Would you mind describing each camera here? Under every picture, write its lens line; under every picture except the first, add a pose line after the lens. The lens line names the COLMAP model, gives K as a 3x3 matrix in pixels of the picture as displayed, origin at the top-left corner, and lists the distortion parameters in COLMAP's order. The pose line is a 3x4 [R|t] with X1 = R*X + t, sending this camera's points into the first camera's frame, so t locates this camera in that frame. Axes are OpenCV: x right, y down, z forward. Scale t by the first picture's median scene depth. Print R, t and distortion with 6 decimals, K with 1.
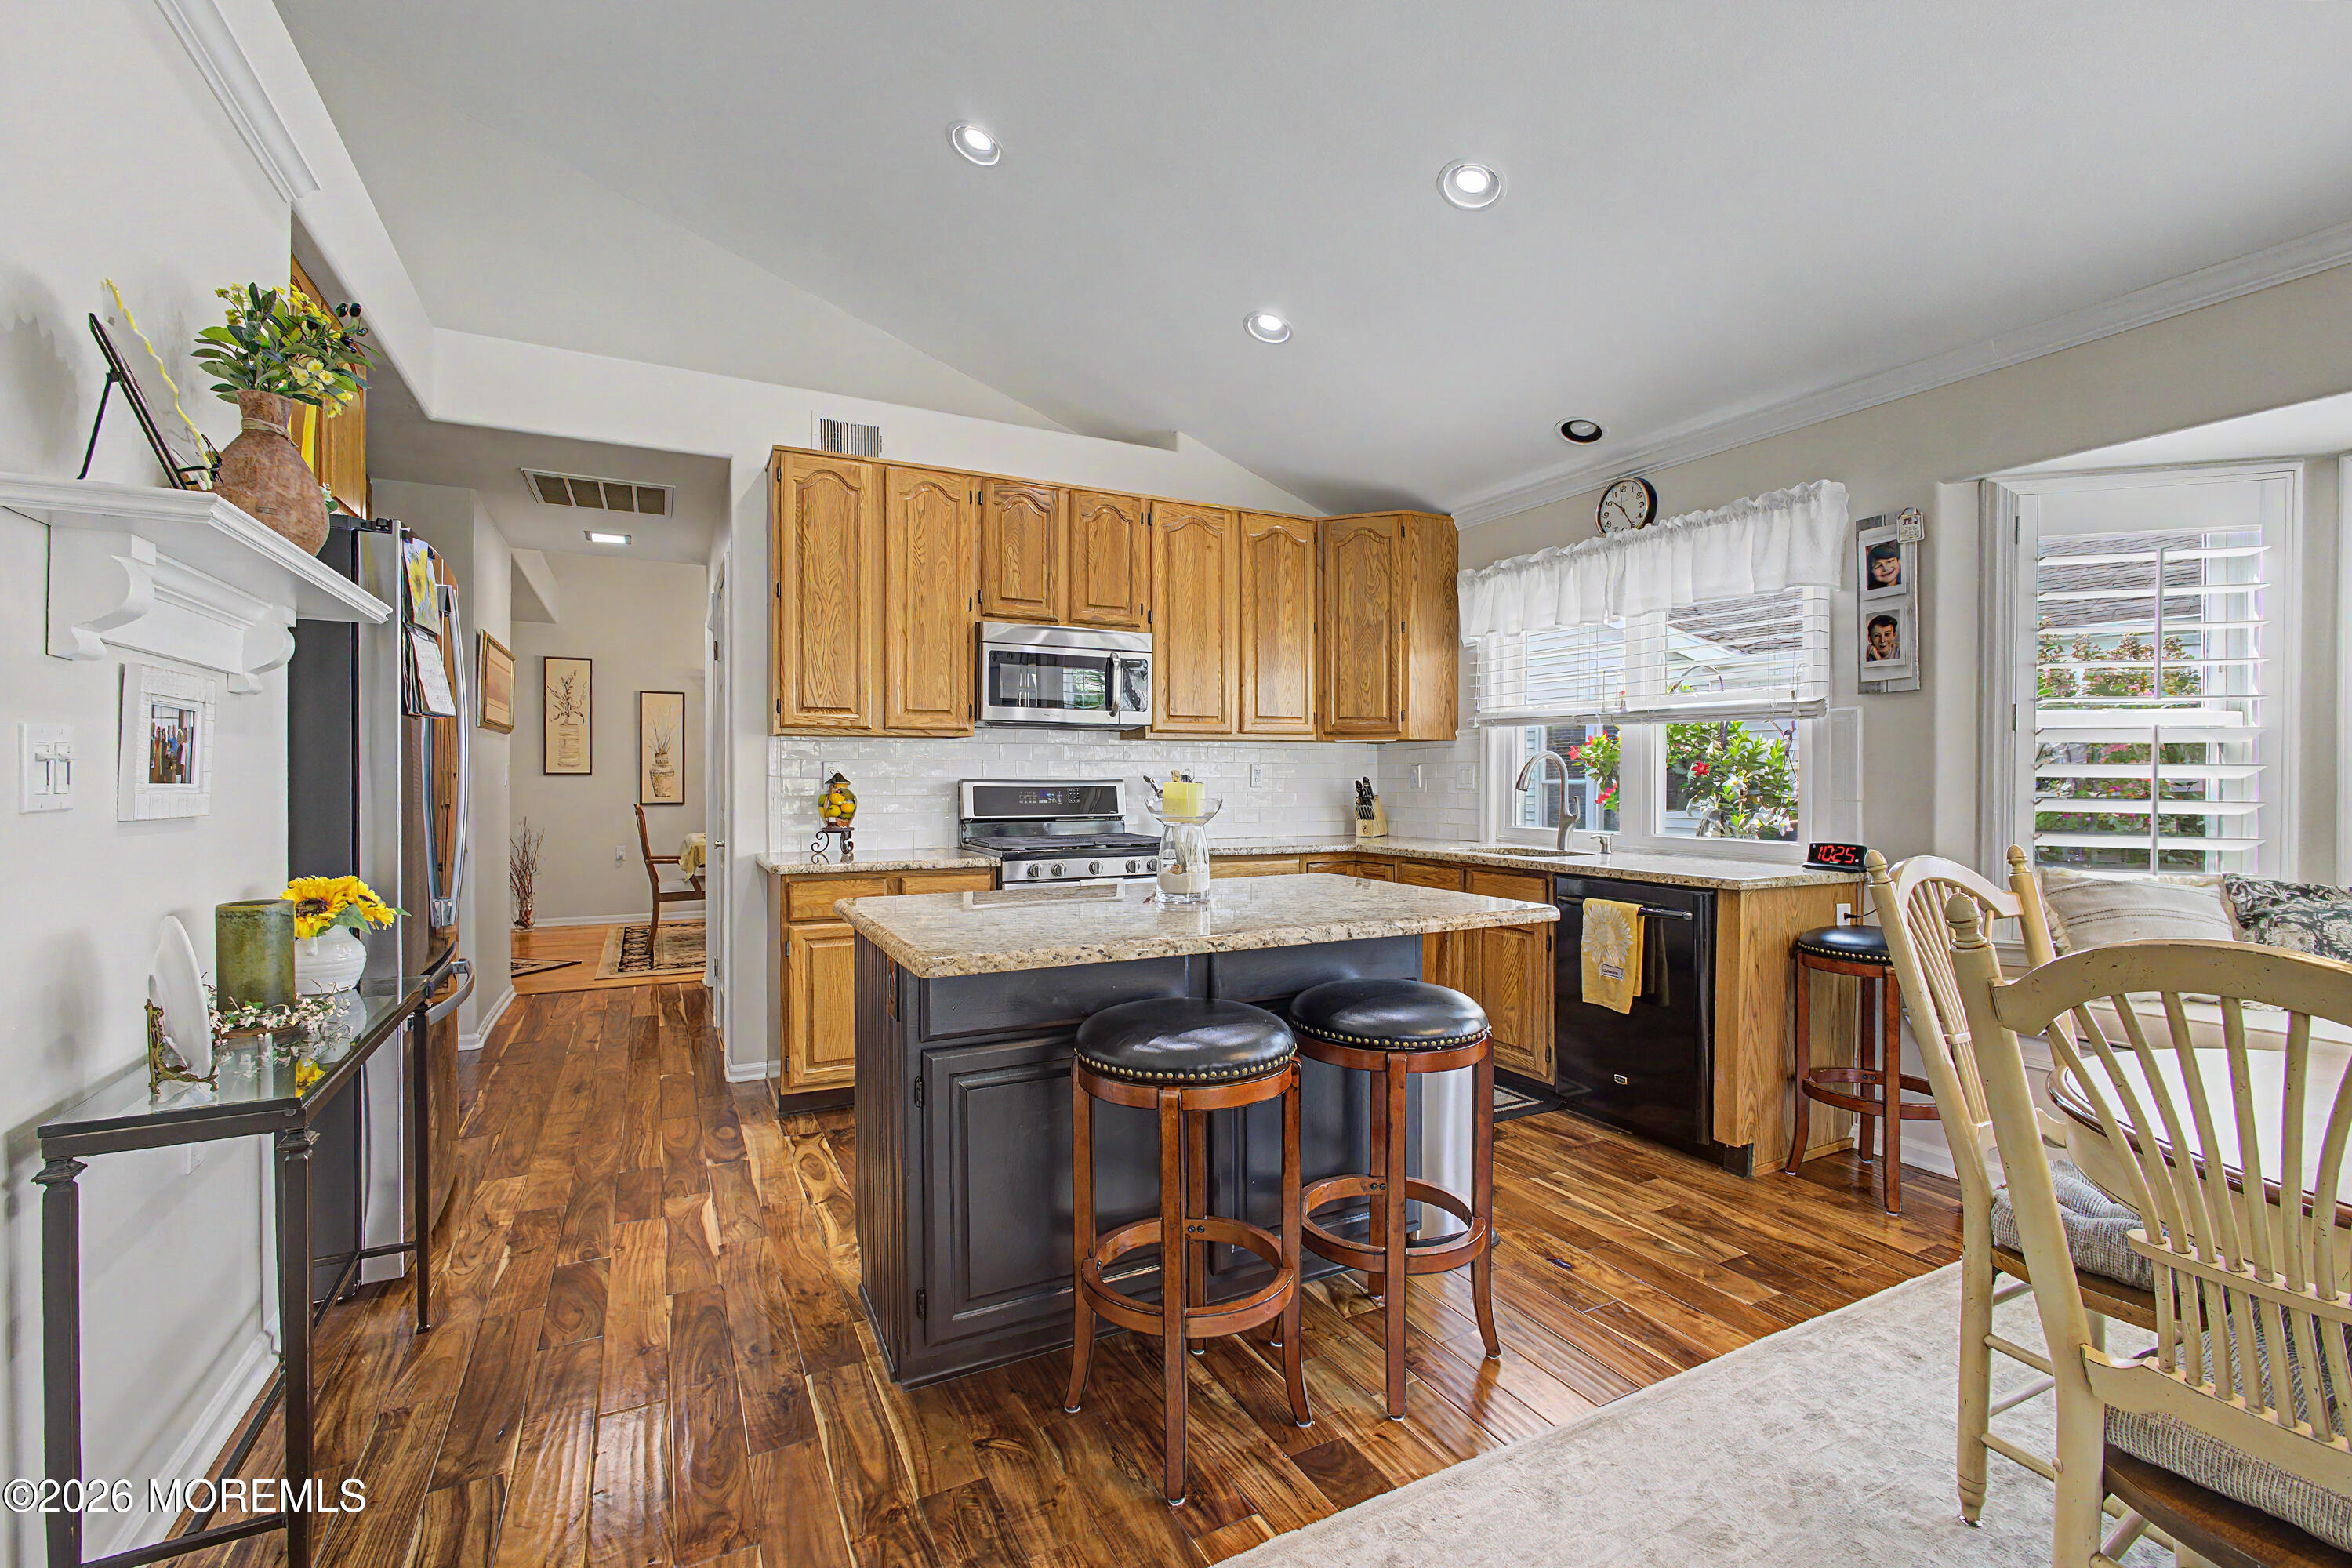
lens RADIAL K [[1010.8, 0, 1171.3], [0, 1010.8, 784.5], [0, 0, 1]] dist [-0.014129, 0.004848]
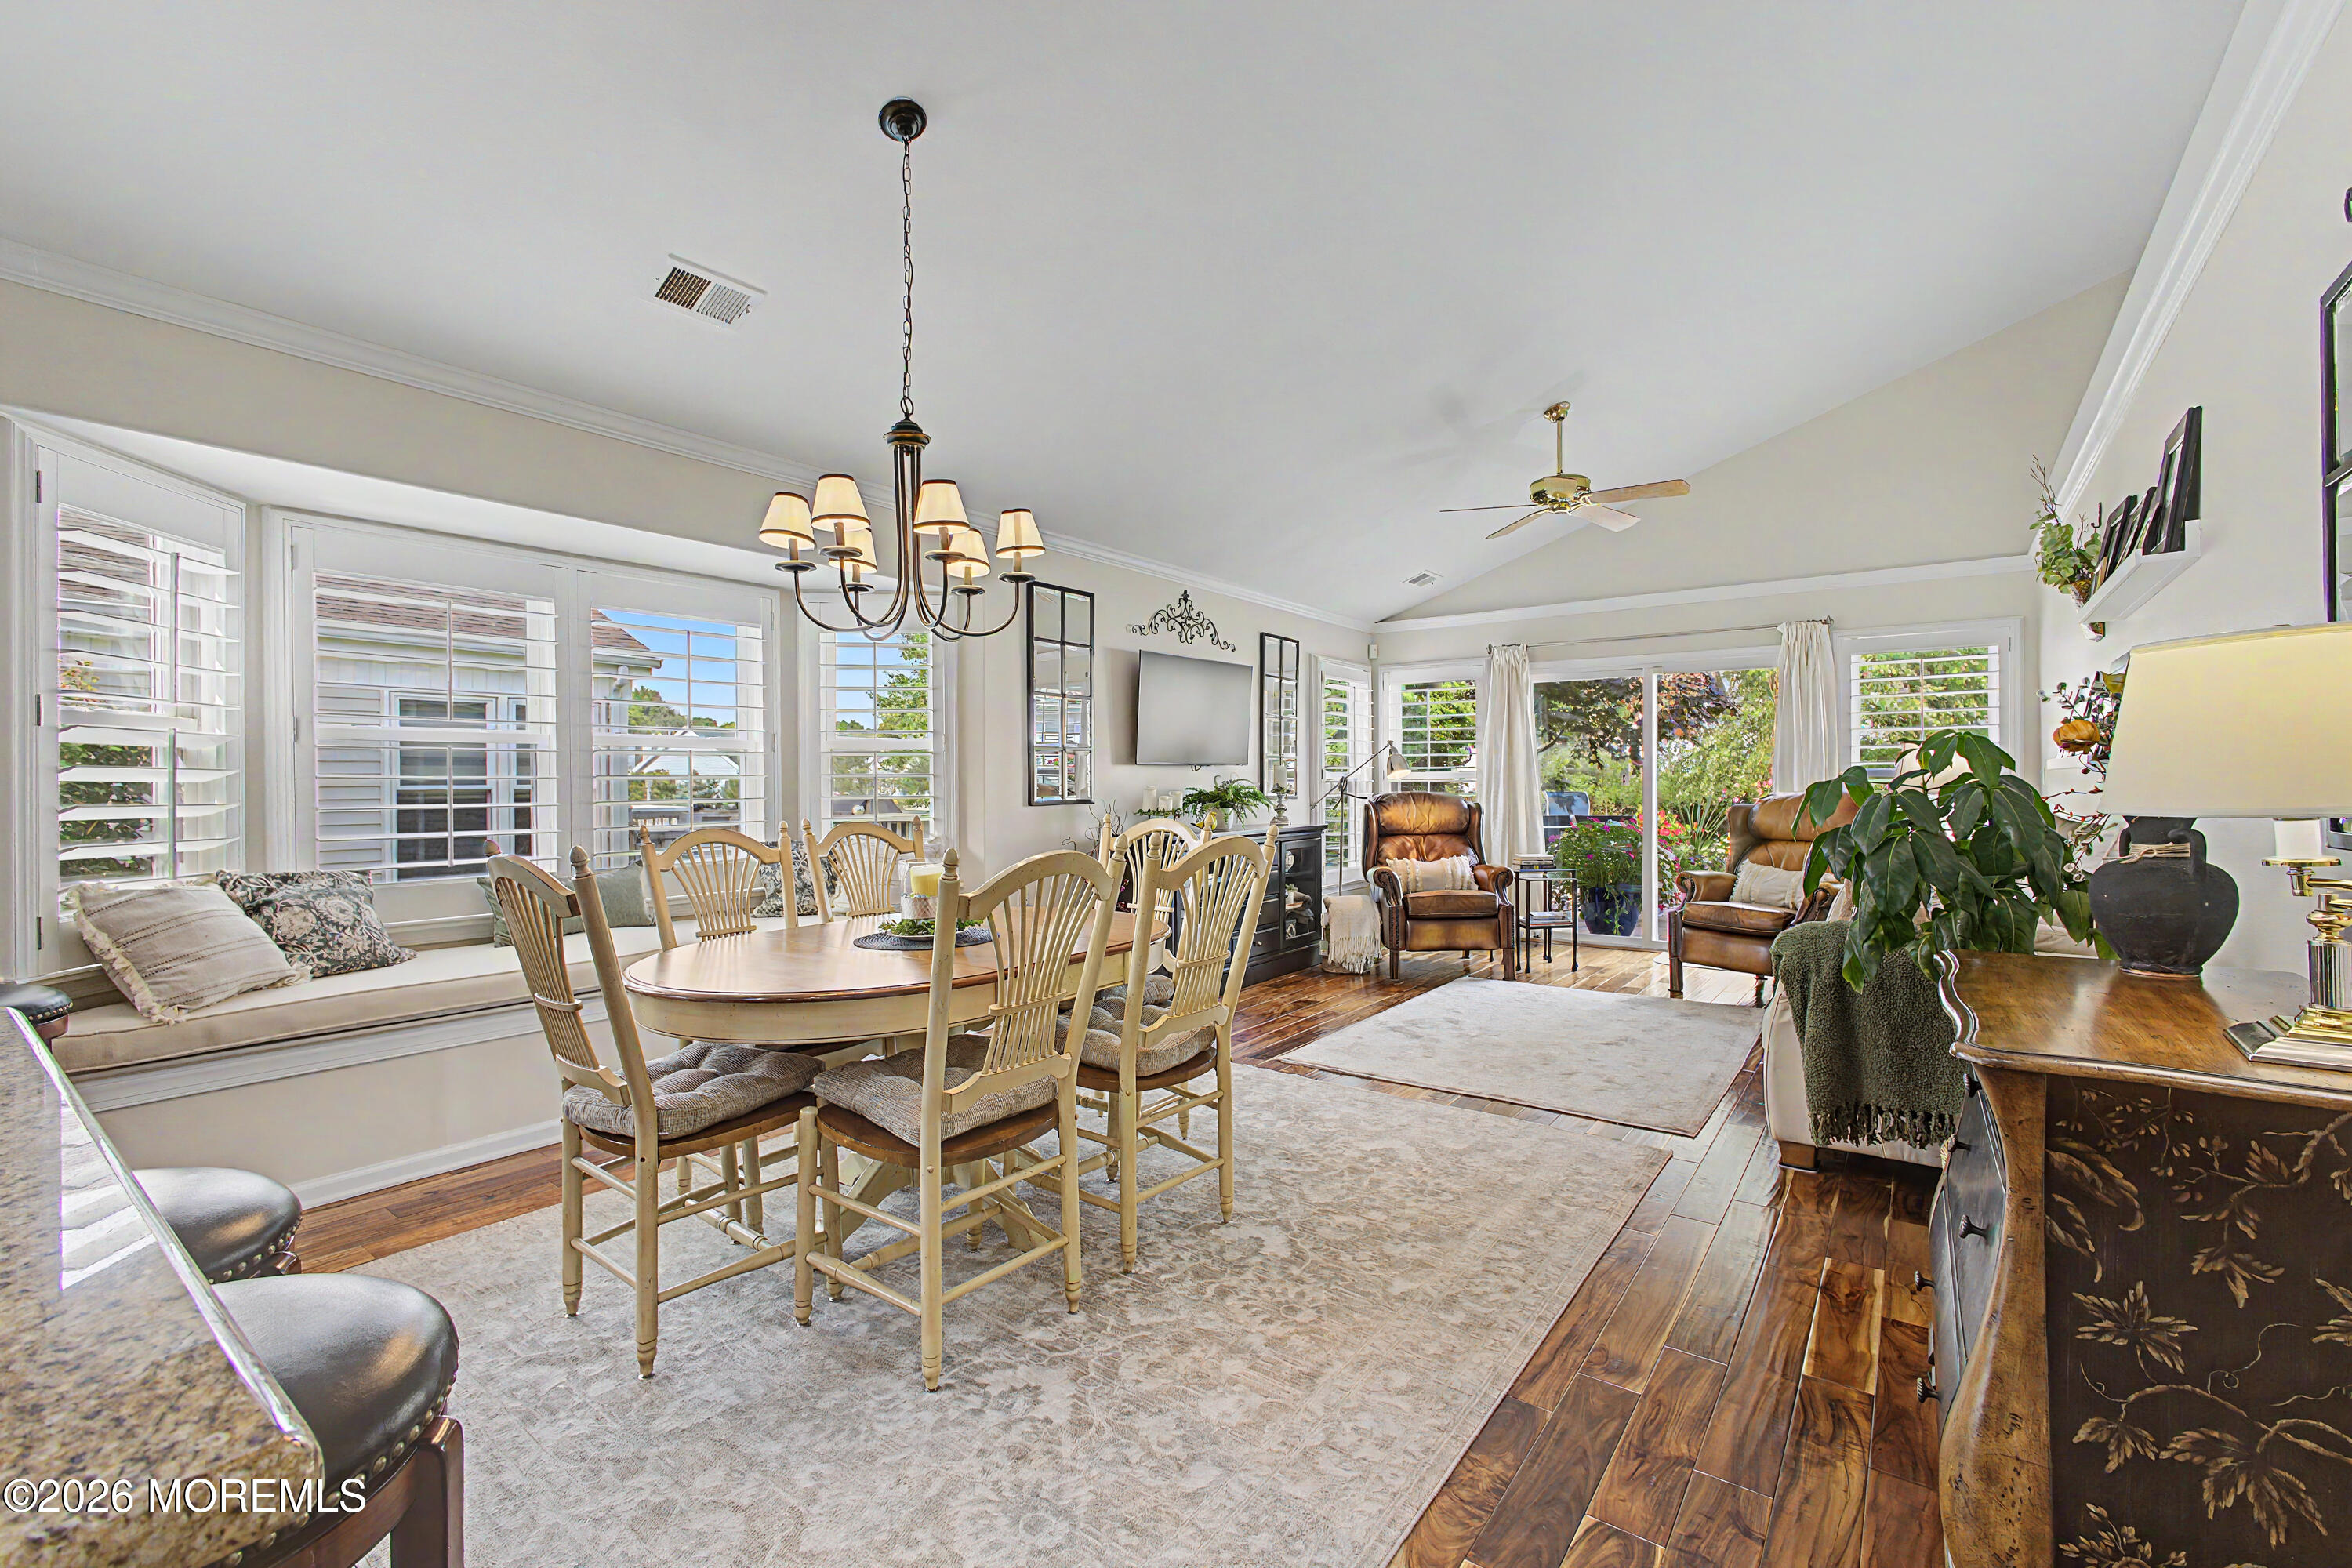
lens RADIAL K [[1010.8, 0, 1181.1], [0, 1010.8, 789.0], [0, 0, 1]] dist [-0.014129, 0.004848]
pose [[-0.443479, -0.005999, 0.896265, -0.252579], [0.008704, 0.999902, 0.010999, -0.001043], [-0.896243, 0.012678, -0.443383, 0.388981]]
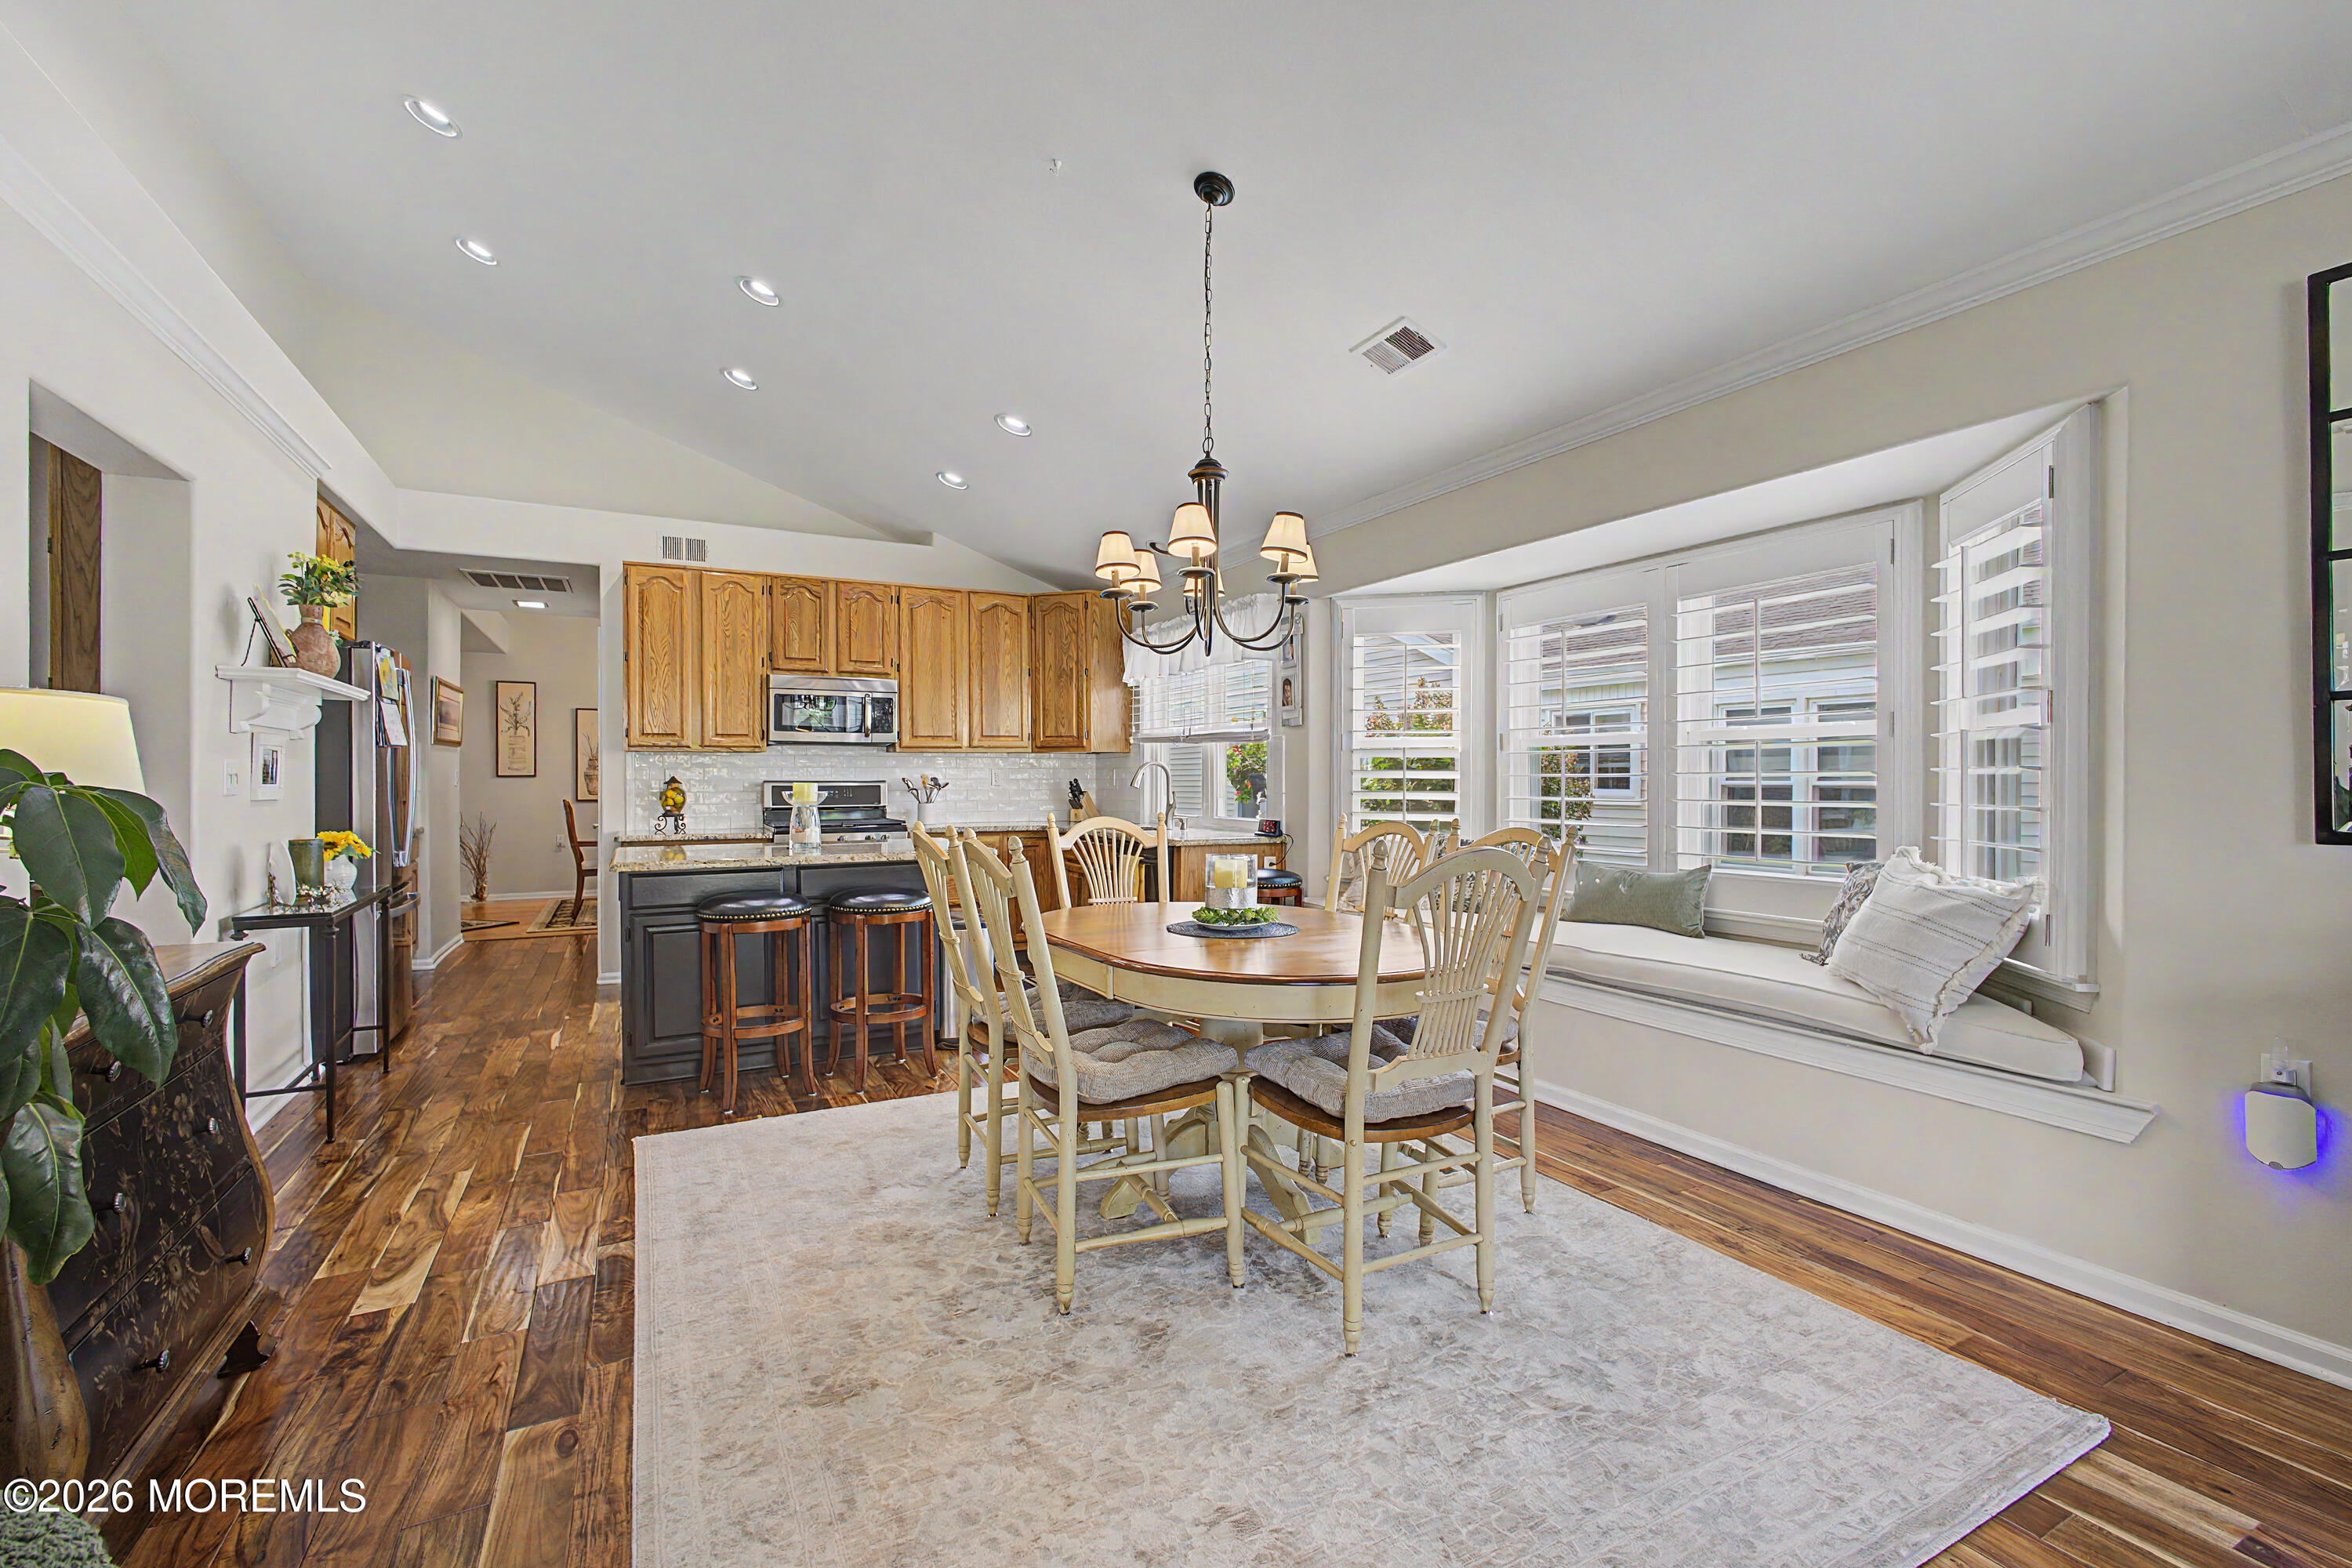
lens RADIAL K [[1010.8, 0, 1166.4], [0, 1010.8, 781.5], [0, 0, 1]] dist [-0.014129, 0.004848]
pose [[0.999966, -0.002135, 0.007919, 0.395792], [0.002157, 0.999994, -0.002753, 0.001699], [-0.007913, 0.002770, 0.999965, -0.503598]]
